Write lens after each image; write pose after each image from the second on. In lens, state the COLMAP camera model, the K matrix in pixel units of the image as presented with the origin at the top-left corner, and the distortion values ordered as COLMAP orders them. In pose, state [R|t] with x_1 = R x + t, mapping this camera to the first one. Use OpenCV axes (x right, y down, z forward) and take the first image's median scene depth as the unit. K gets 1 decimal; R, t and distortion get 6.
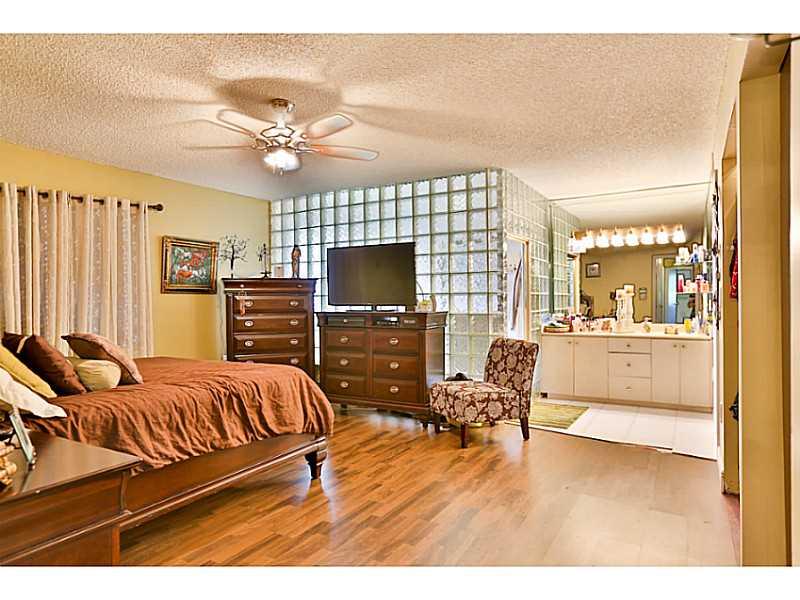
lens RADIAL K [[476.1, 0, 398.7], [0, 476.1, 299.1], [0, 0, 1]] dist [-0.024311, -0.000347]
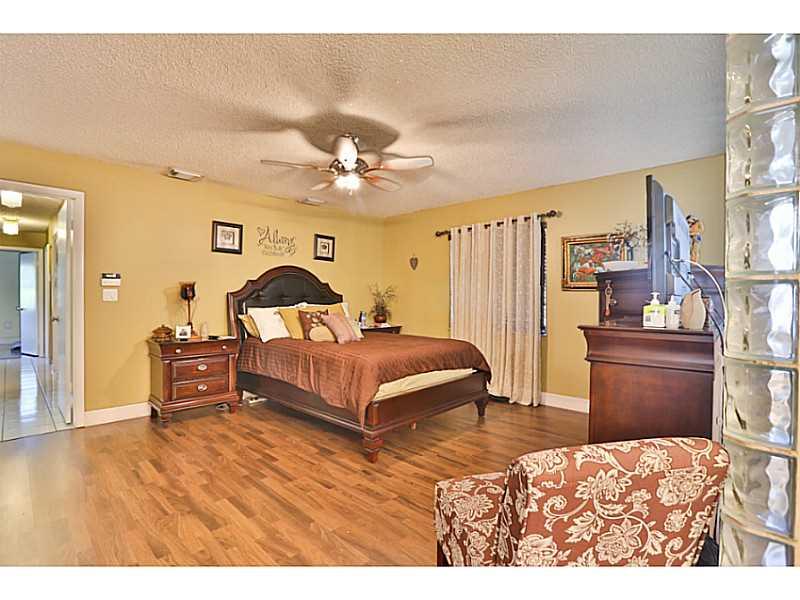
lens RADIAL K [[386.4, 0, 397.4], [0, 386.4, 298.2], [0, 0, 1]] dist [-0.013642, 0.000815]
pose [[-0.205819, 0.014623, -0.978481, 0.648615], [-0.005817, 0.999852, 0.016166, -0.010820], [0.978573, 0.009019, -0.205704, 1.199605]]
